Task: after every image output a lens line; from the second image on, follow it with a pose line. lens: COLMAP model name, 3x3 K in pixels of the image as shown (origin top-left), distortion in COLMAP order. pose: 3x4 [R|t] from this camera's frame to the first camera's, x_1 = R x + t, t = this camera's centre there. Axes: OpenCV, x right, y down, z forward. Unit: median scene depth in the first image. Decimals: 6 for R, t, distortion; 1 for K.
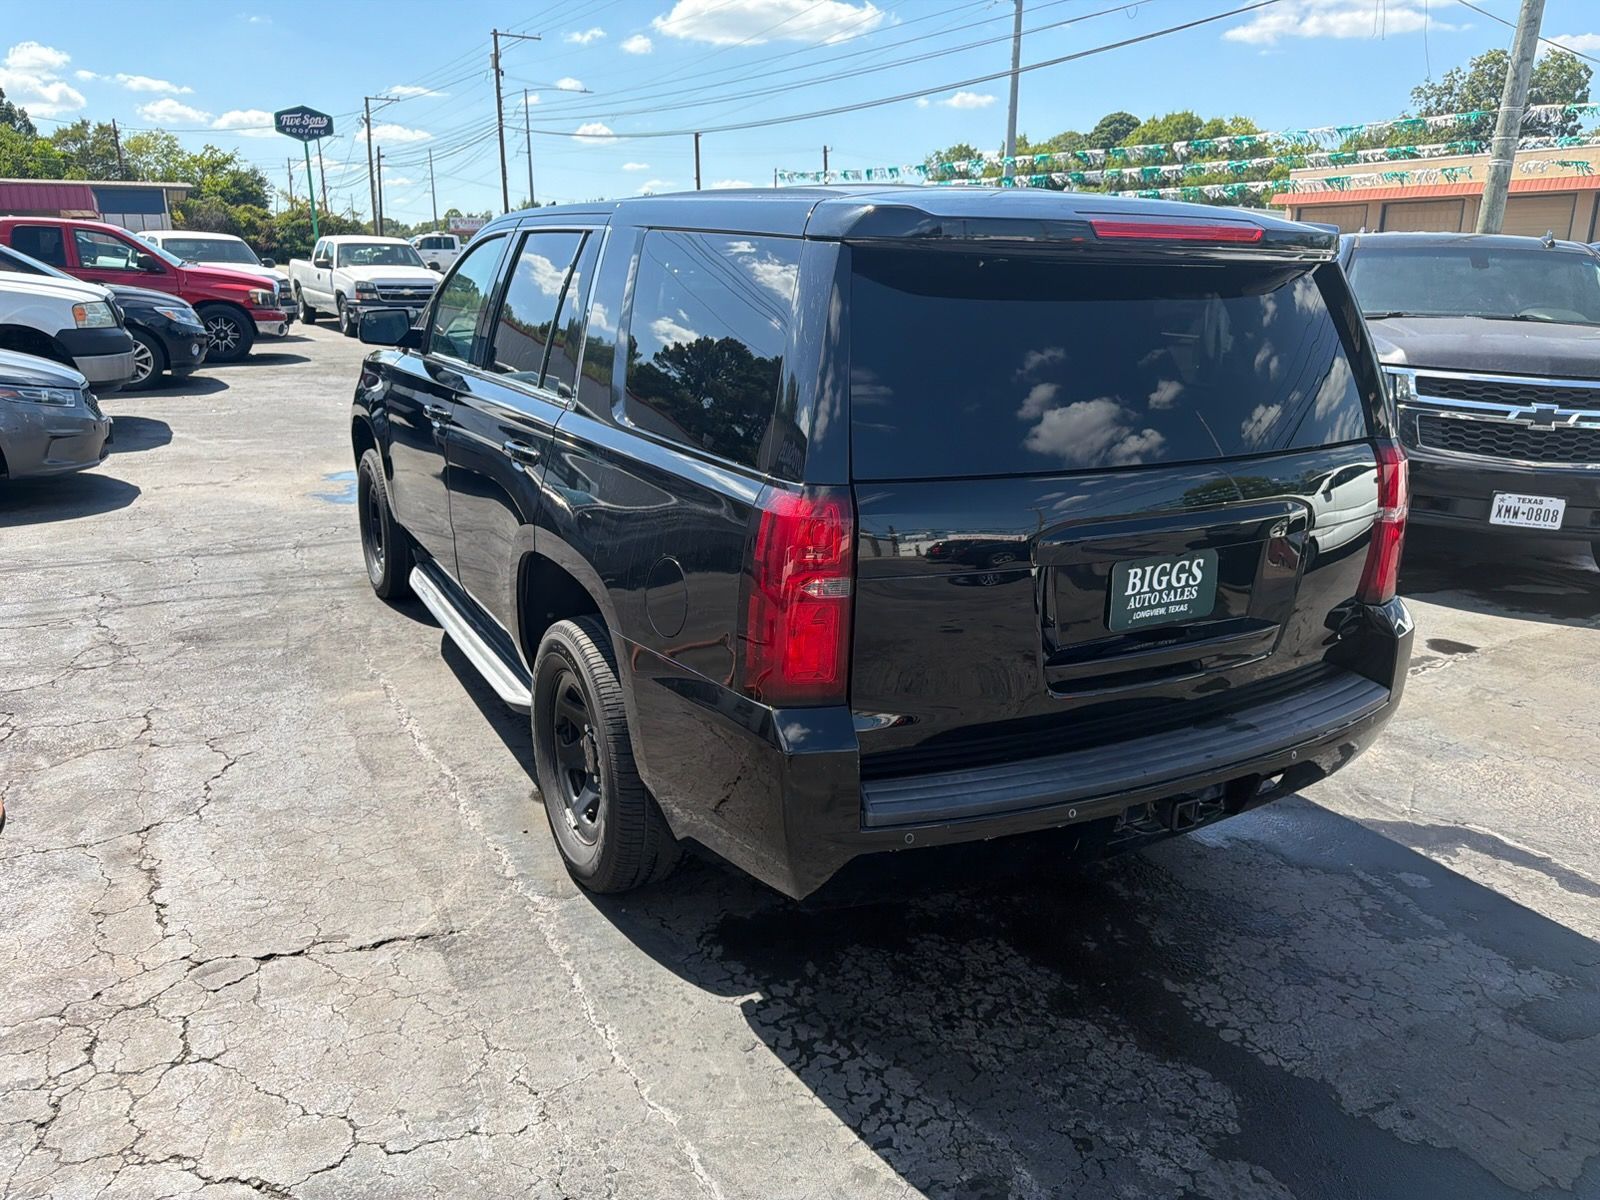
lens RADIAL K [[1140.2, 0, 793.2], [0, 1140.2, 603.8], [0, 0, 1]] dist [-0.004529, -0.005417]
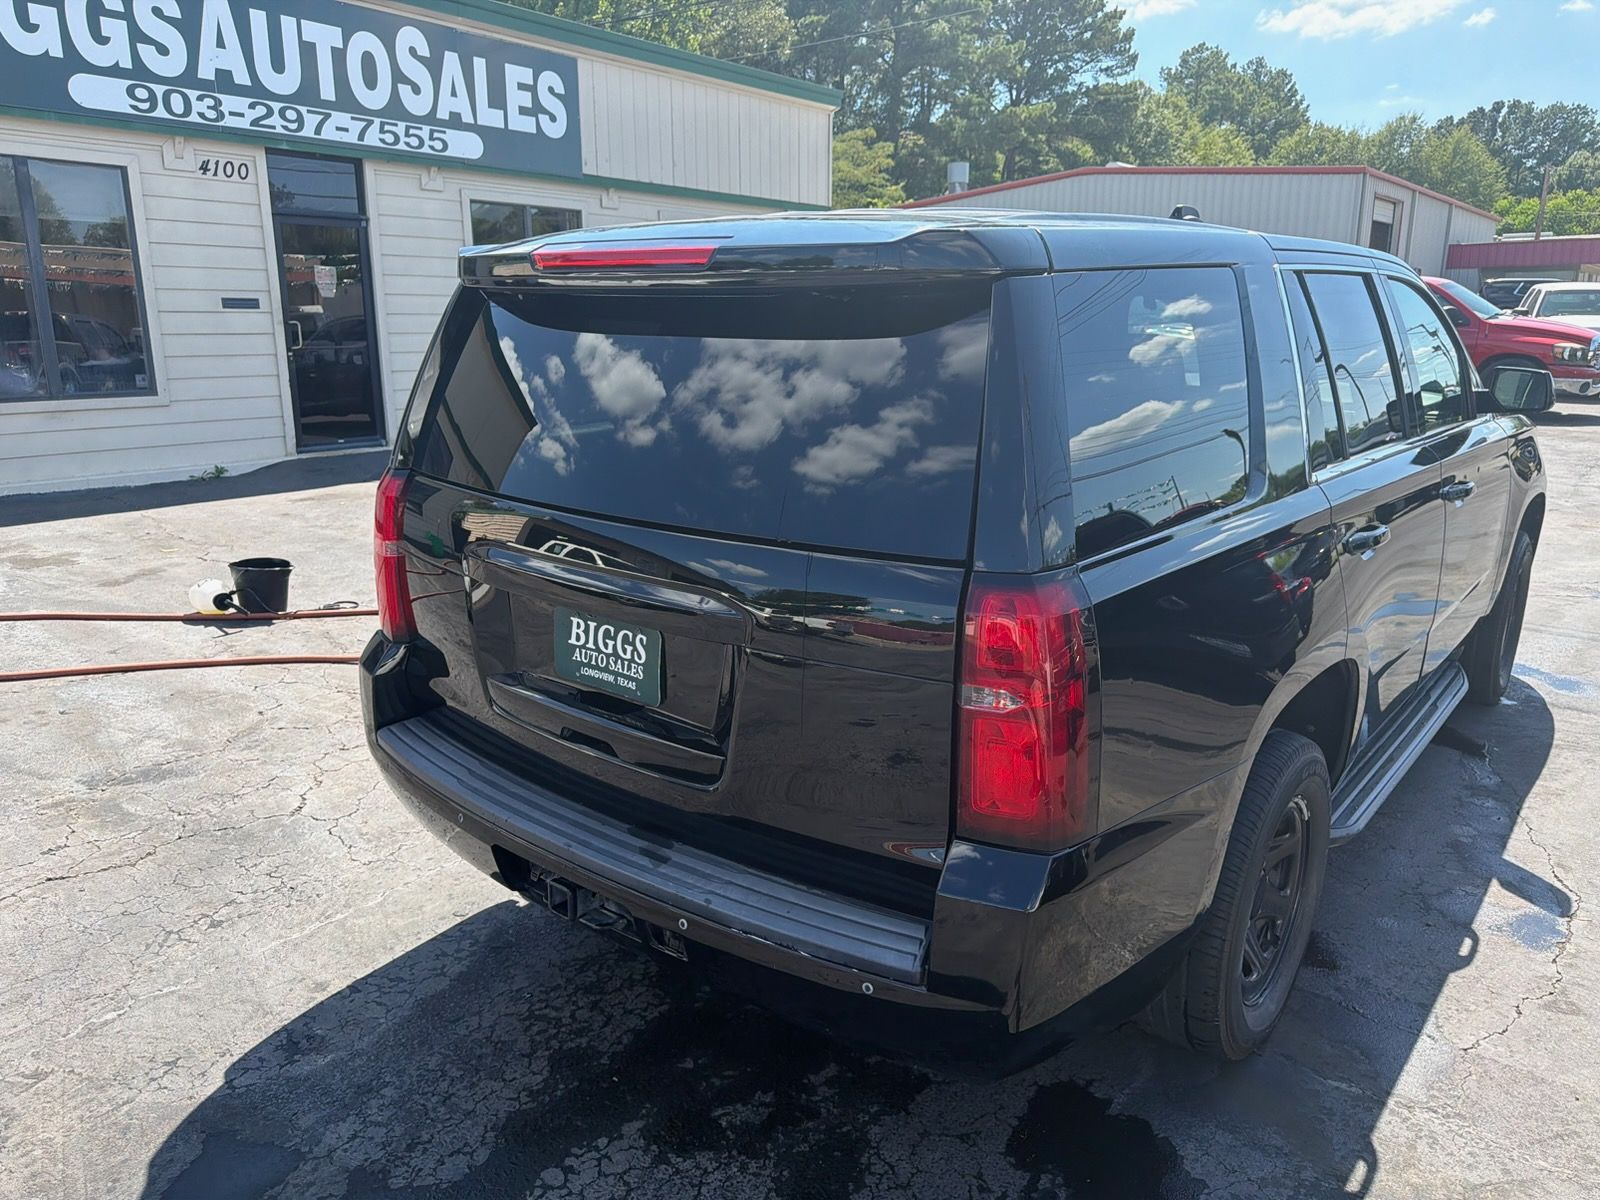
lens RADIAL K [[1140.2, 0, 793.2], [0, 1140.2, 603.8], [0, 0, 1]] dist [-0.004529, -0.005417]
pose [[0.361139, 0.215490, -0.907272, 1.180691], [-0.256866, 0.958282, 0.125360, -0.199955], [0.896437, 0.187775, 0.401425, 0.761052]]
